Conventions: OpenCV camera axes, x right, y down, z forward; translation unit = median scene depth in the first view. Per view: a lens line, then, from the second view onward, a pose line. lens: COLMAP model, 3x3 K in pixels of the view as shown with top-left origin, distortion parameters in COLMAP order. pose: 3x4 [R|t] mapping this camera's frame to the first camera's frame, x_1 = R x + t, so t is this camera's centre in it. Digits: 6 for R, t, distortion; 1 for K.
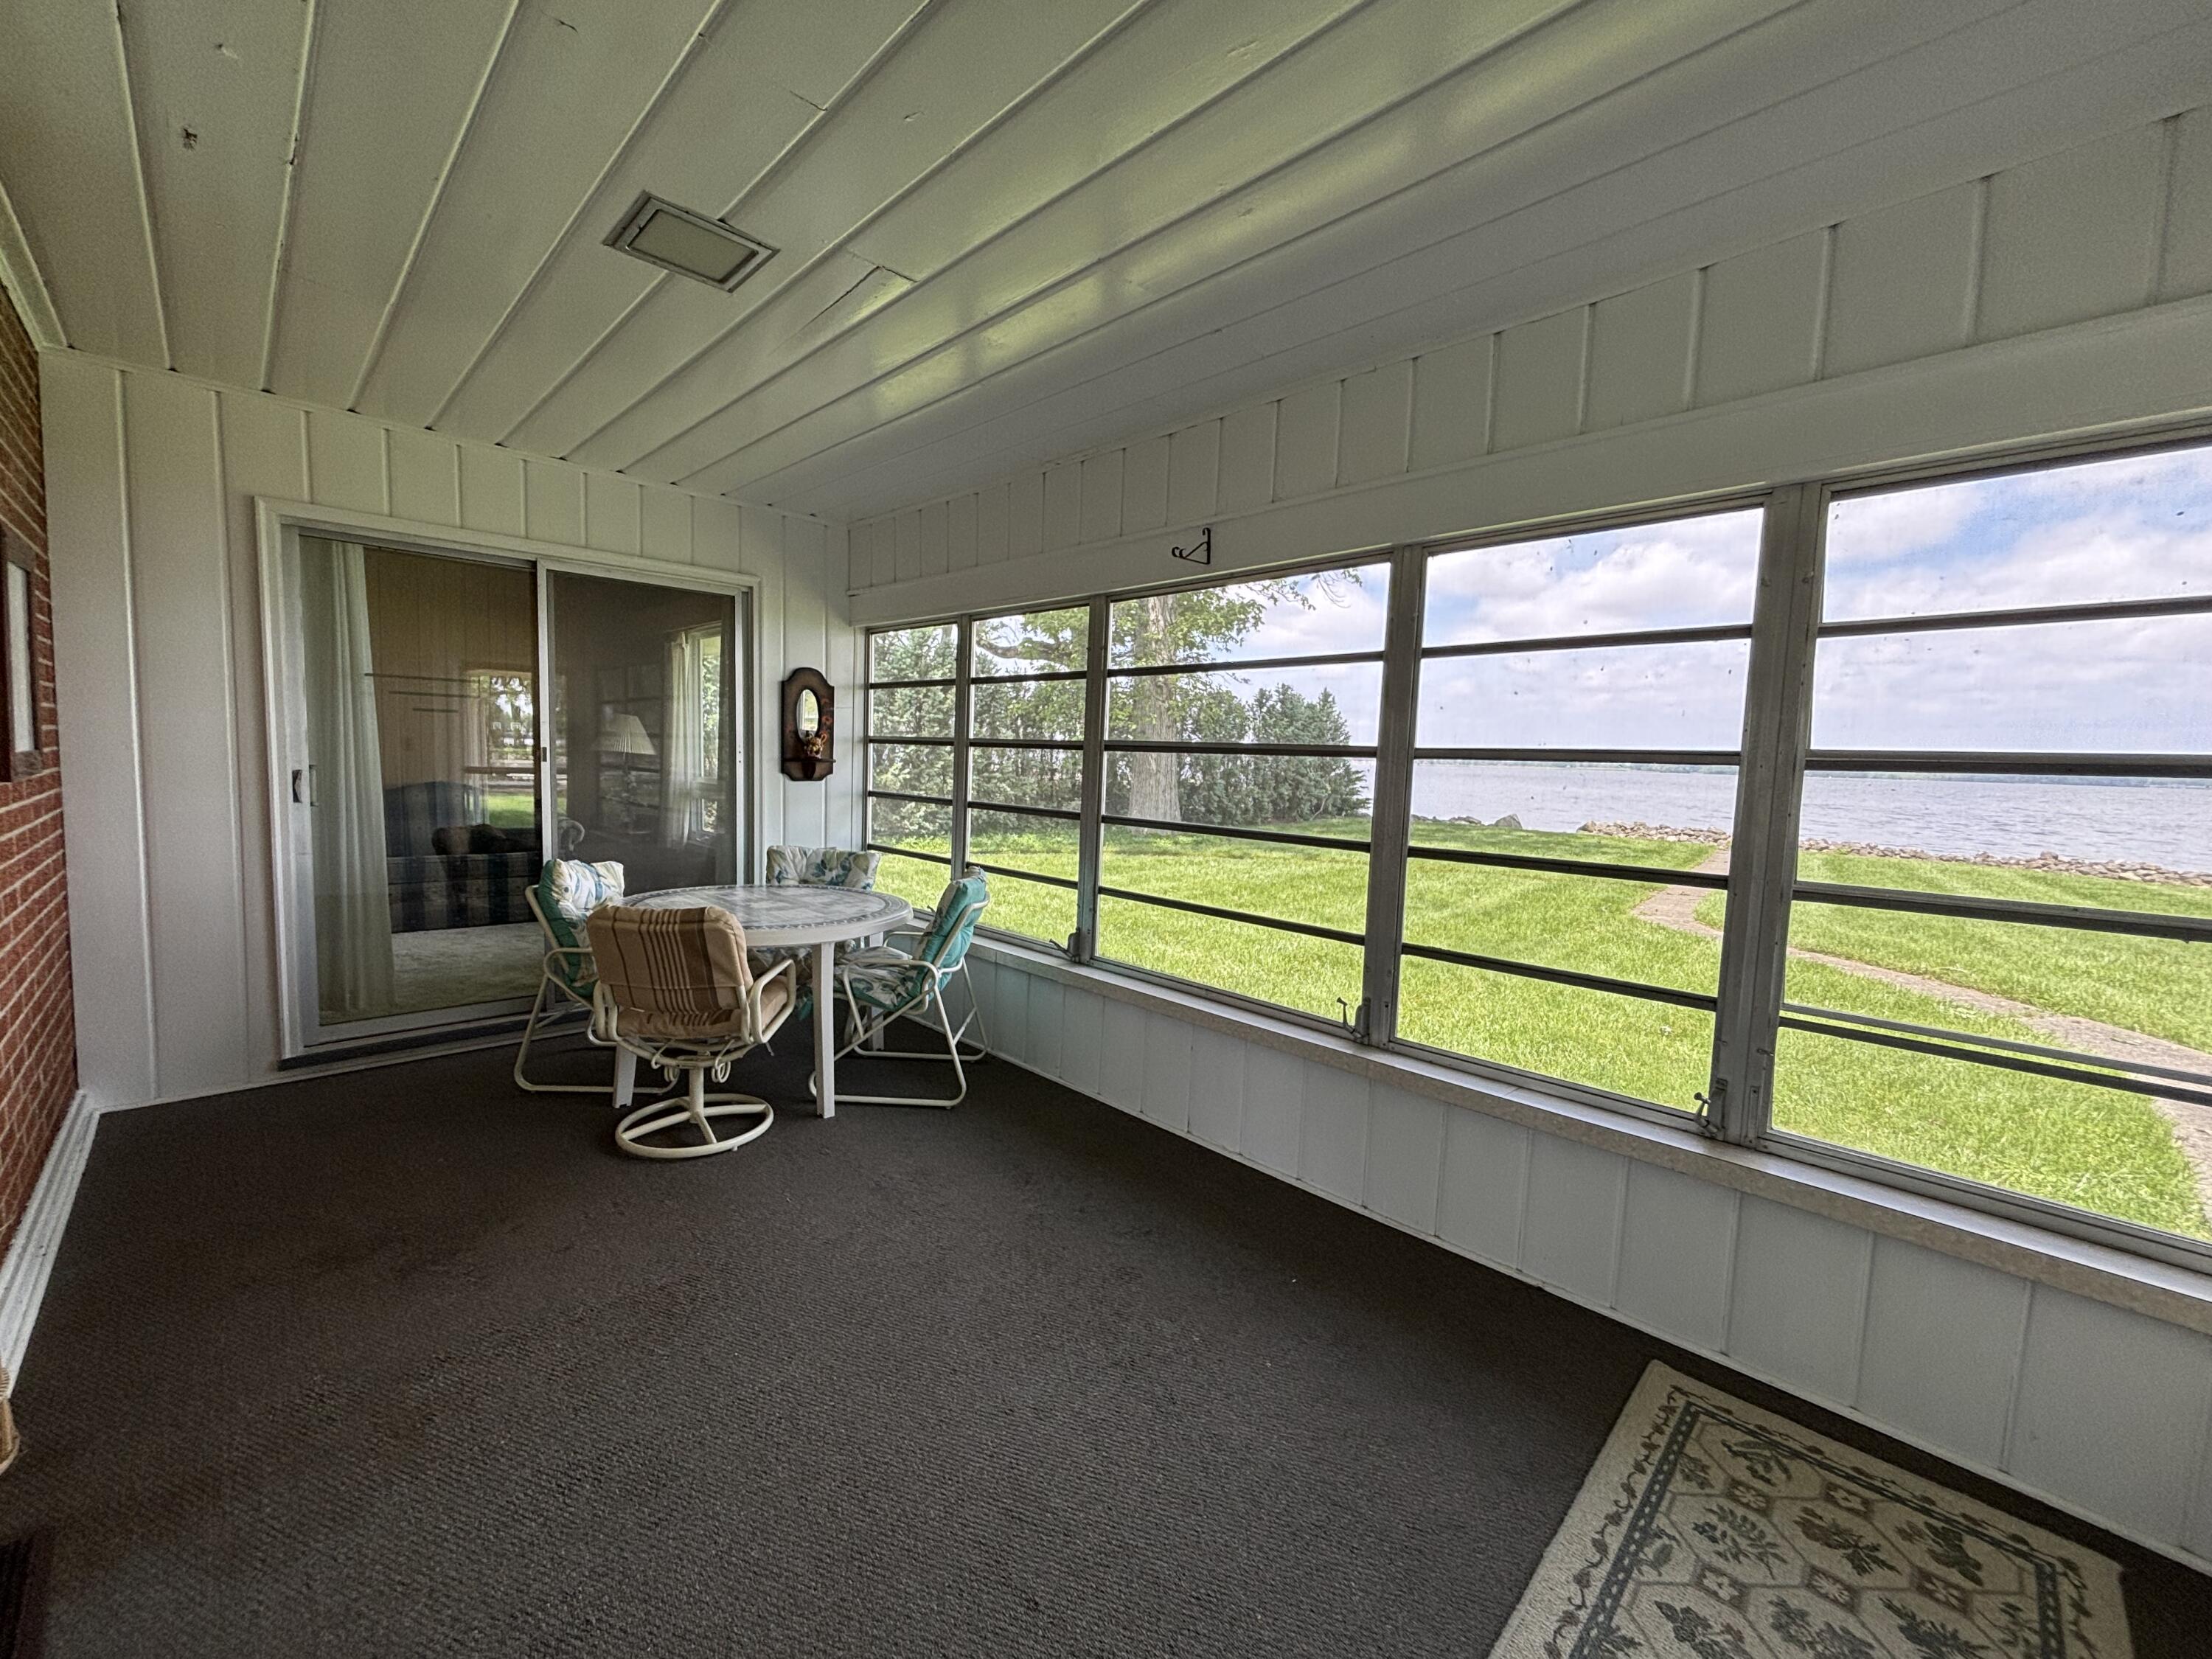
lens RADIAL K [[890.2, 0, 1105.3], [0, 890.2, 833.0], [0, 0, 1]] dist [0.013169, -0.000125]
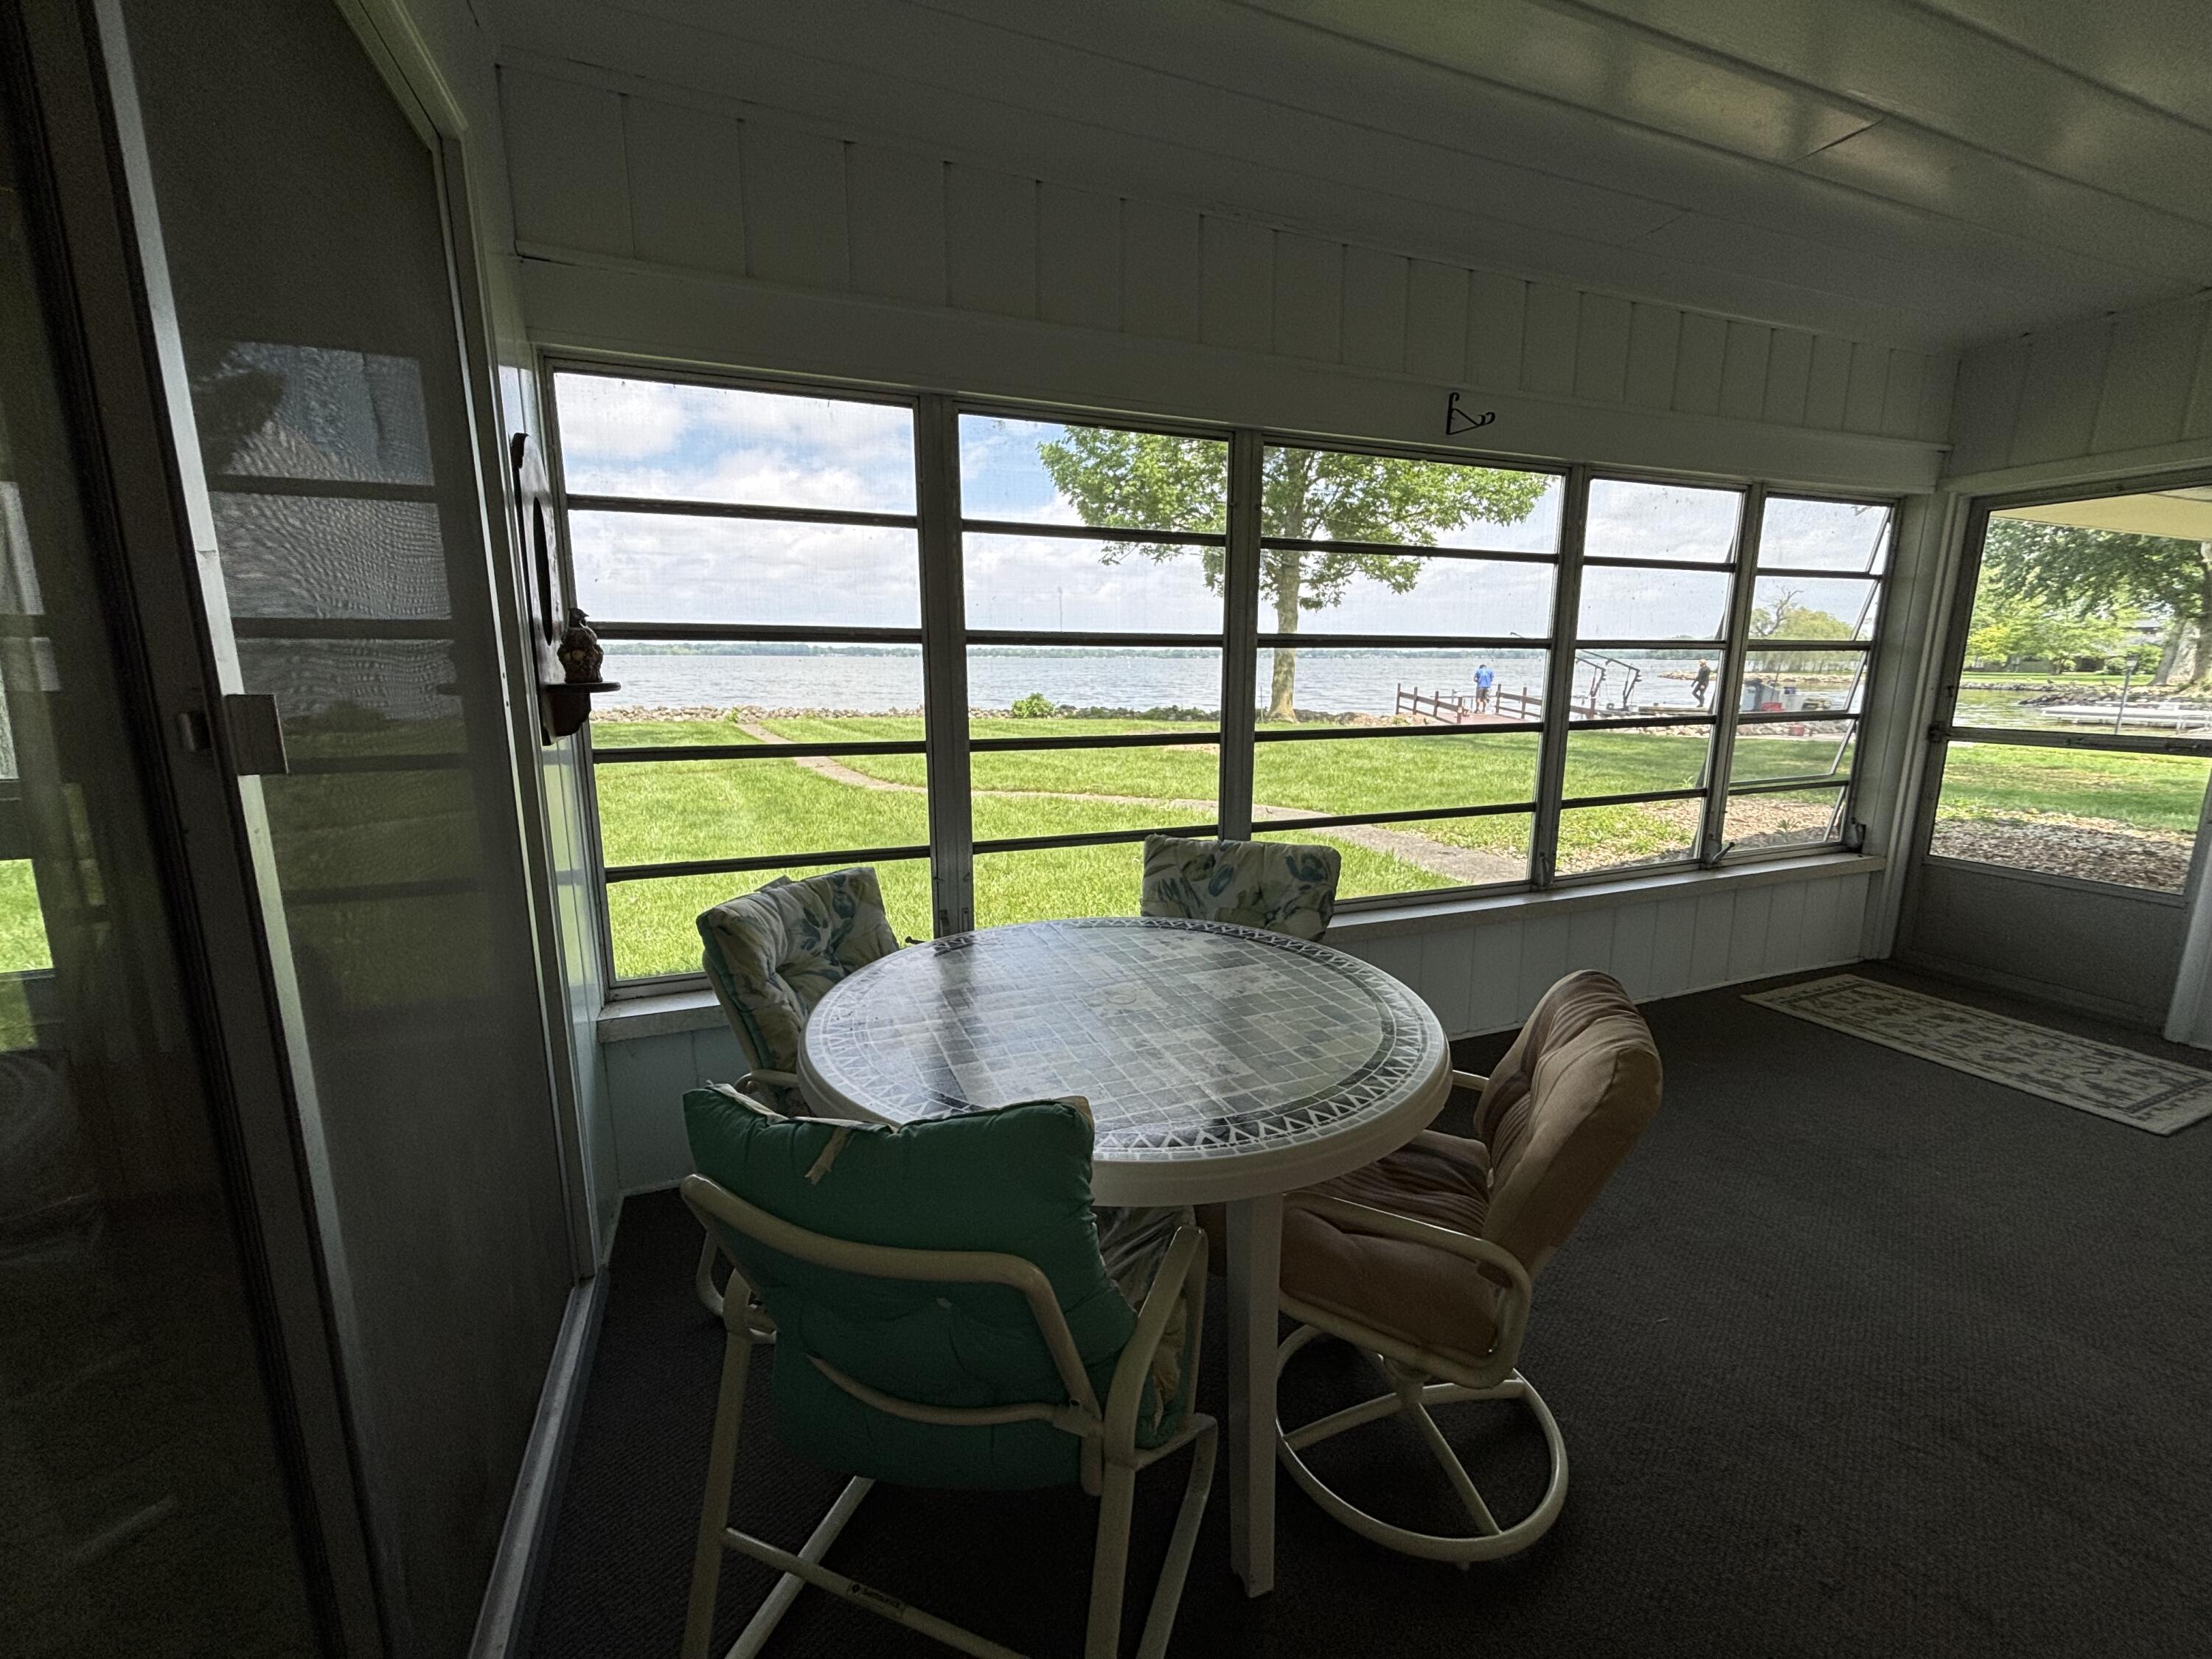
lens RADIAL K [[890.2, 0, 1115.6], [0, 890.2, 835.5], [0, 0, 1]] dist [0.013169, -0.000125]
pose [[0.386655, -0.209830, 0.898036, -0.879025], [0.087992, 0.977723, 0.190563, -0.103155], [-0.918017, 0.005338, 0.396505, 0.919570]]
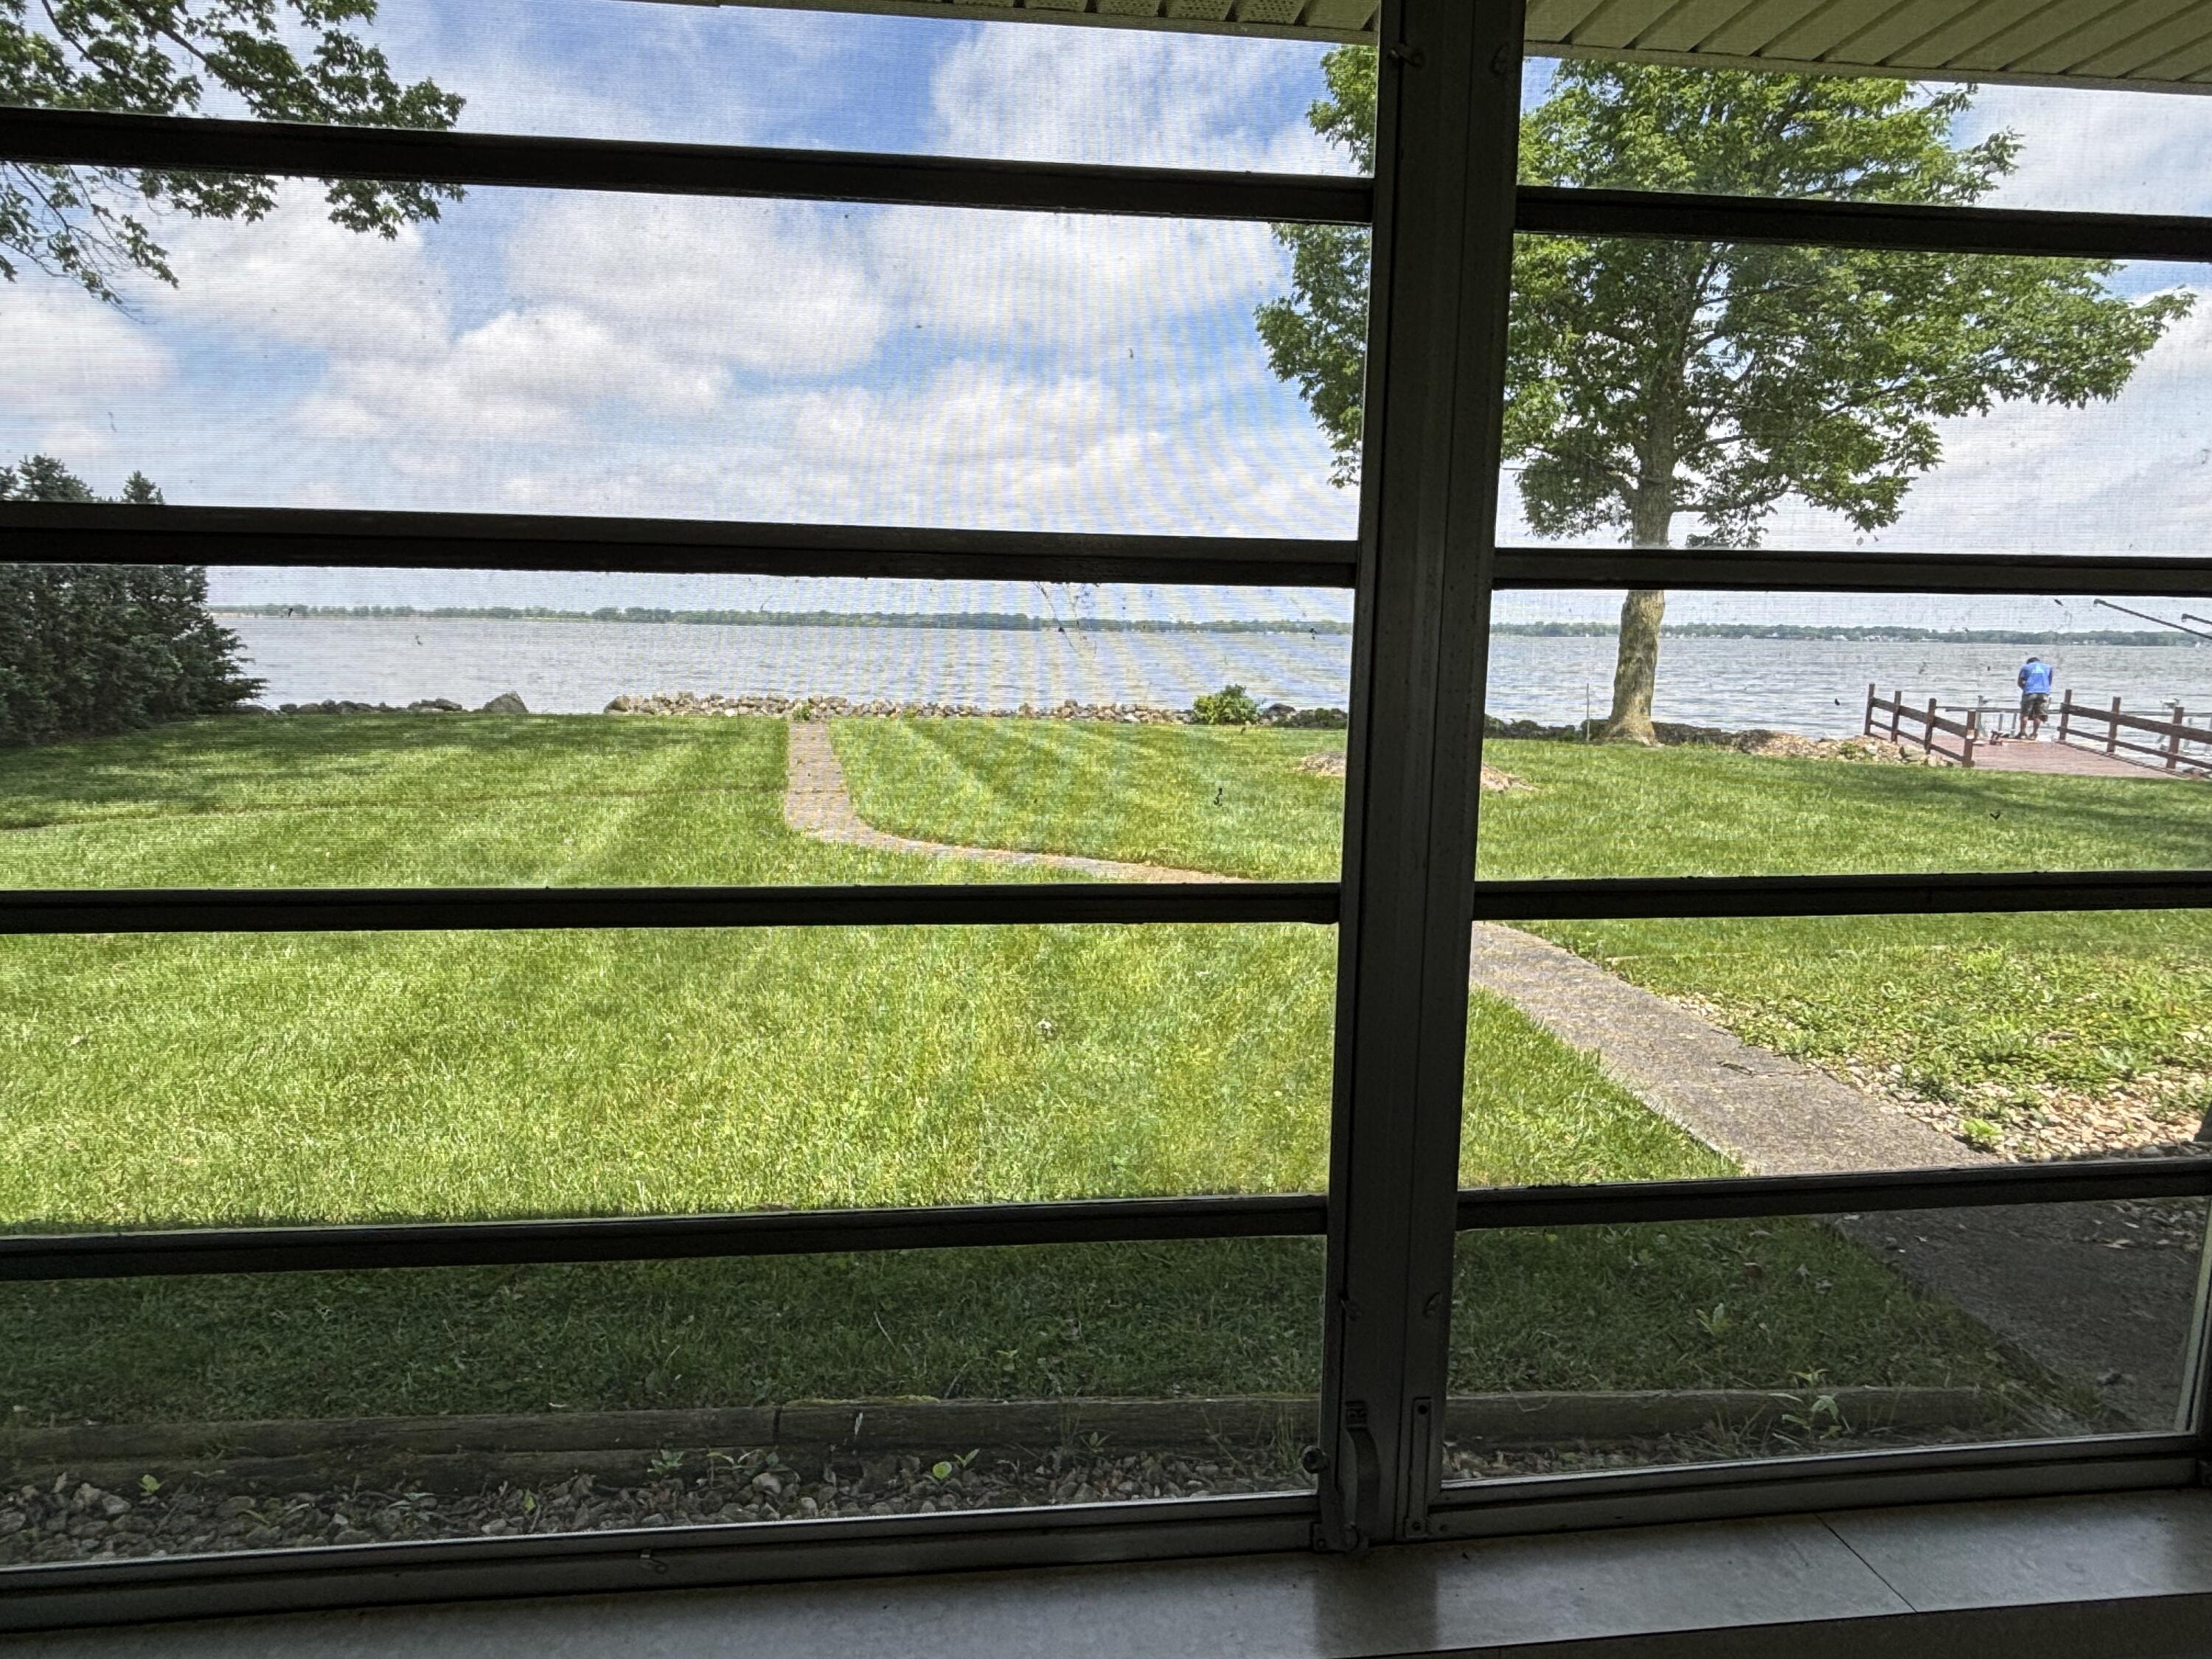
lens RADIAL K [[1283.2, 0, 1093.7], [0, 1283.2, 815.1], [0, 0, 1]] dist [-0.005985, -0.001269]
pose [[0.621976, -0.134536, 0.771392, -0.070120], [0.072861, 0.990799, 0.114054, -0.058993], [-0.779639, -0.014735, 0.626056, 0.699108]]
